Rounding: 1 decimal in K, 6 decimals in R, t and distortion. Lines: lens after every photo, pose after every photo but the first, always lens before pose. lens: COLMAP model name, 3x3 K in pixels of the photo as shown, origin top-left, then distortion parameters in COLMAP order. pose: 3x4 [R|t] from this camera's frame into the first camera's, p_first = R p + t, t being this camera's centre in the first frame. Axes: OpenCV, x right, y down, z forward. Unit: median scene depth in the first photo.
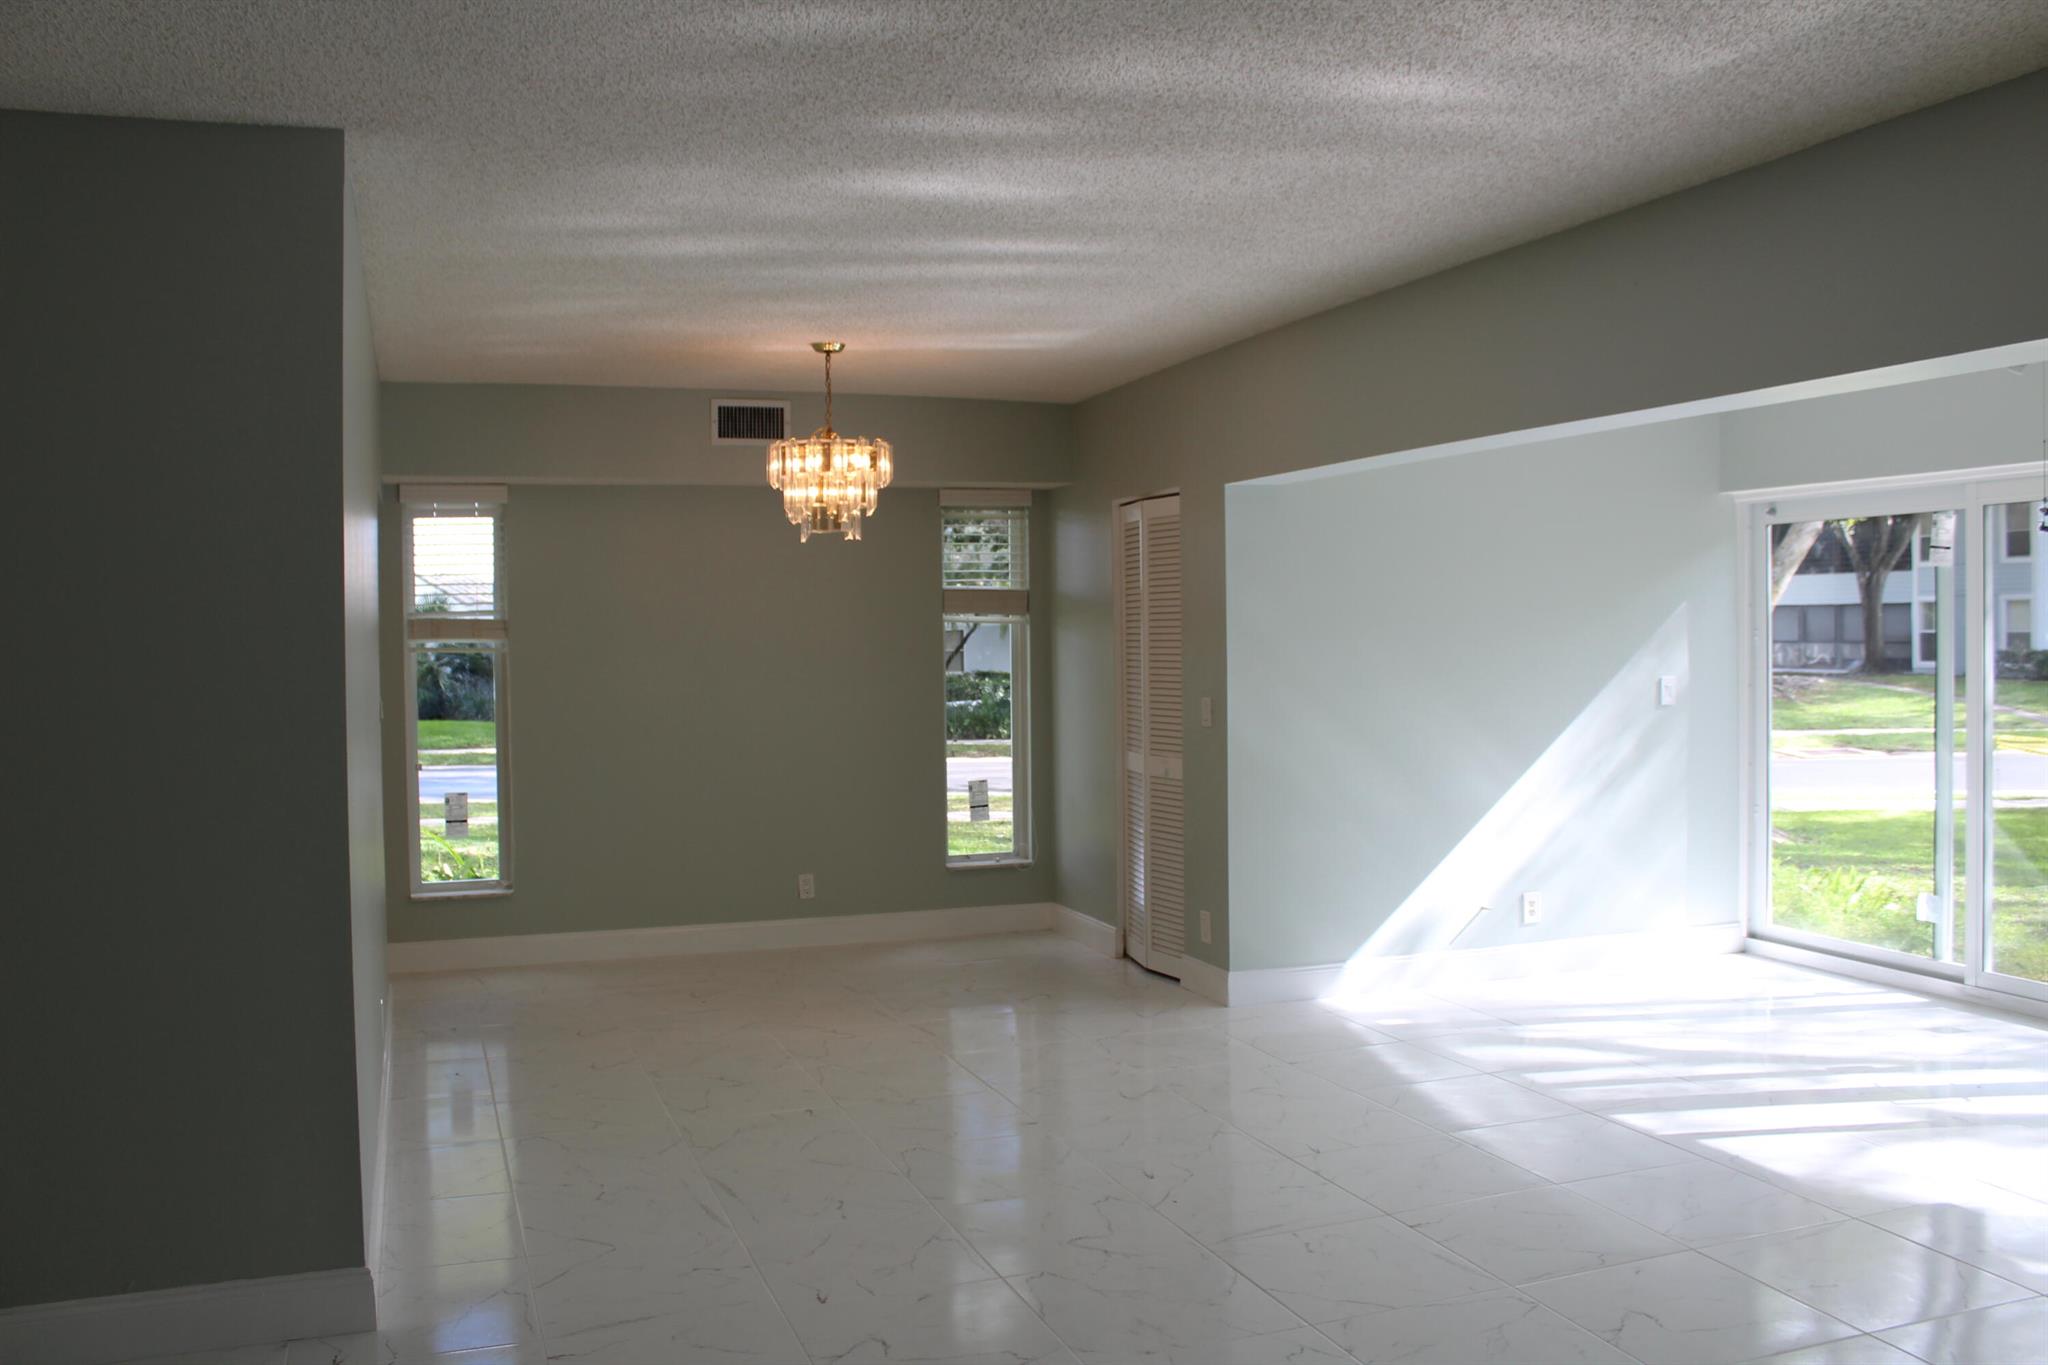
lens RADIAL K [[1697.9, 0, 1021.9], [0, 1697.9, 664.6], [0, 0, 1]] dist [-0.167134, 0.155073]
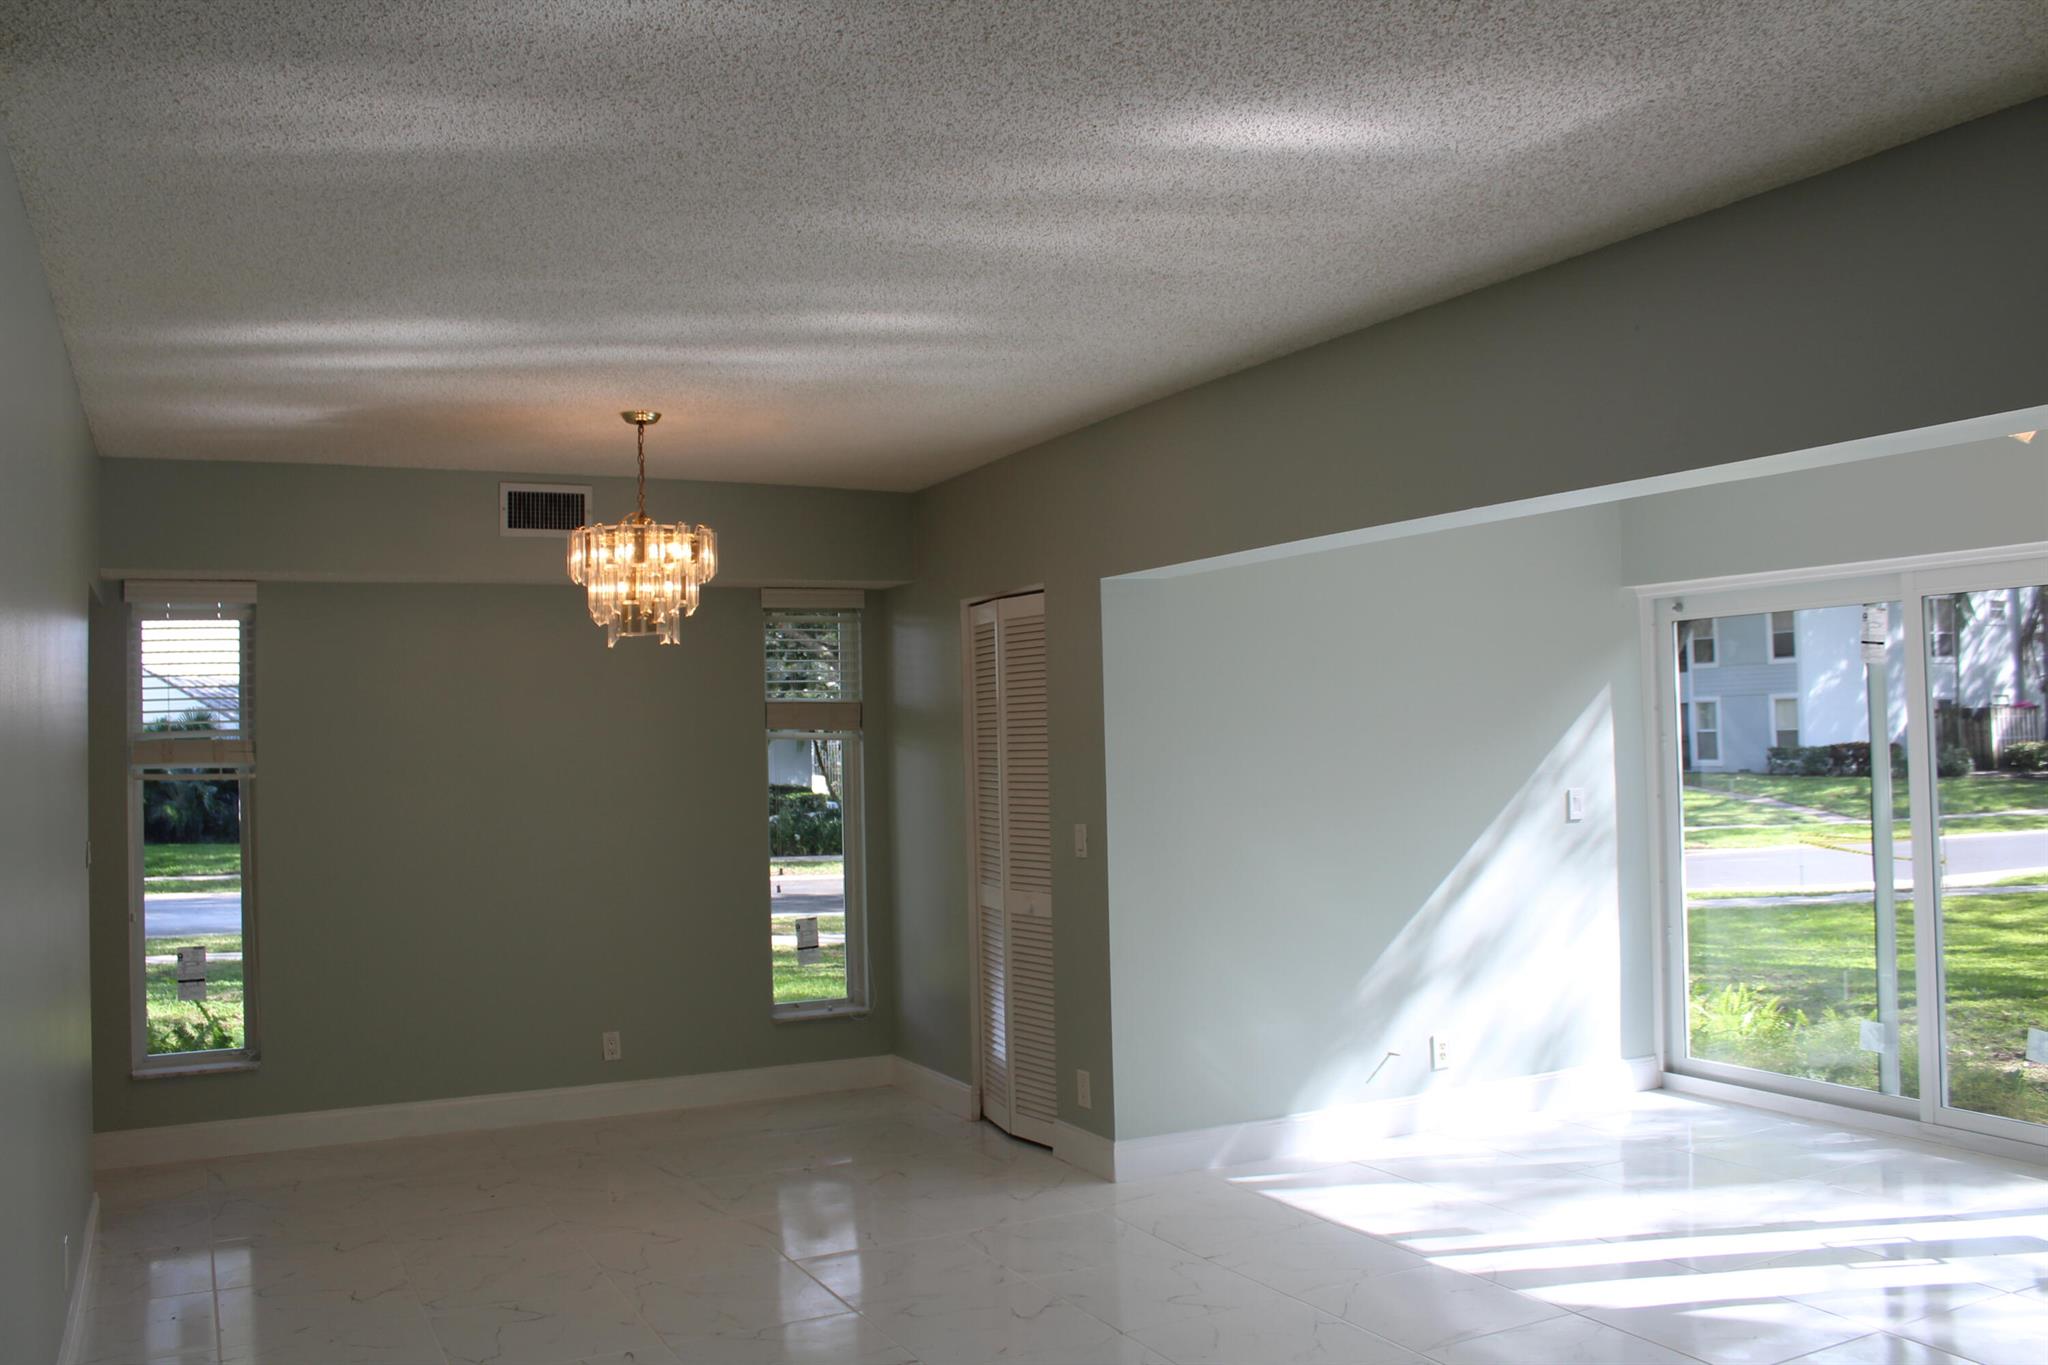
lens RADIAL K [[1697.9, 0, 1021.9], [0, 1697.9, 664.6], [0, 0, 1]] dist [-0.167134, 0.155073]
pose [[0.992411, -0.006451, 0.122796, -0.026984], [0.014464, 0.997815, -0.064473, -0.006351], [-0.122111, 0.065760, 0.990336, 0.135788]]
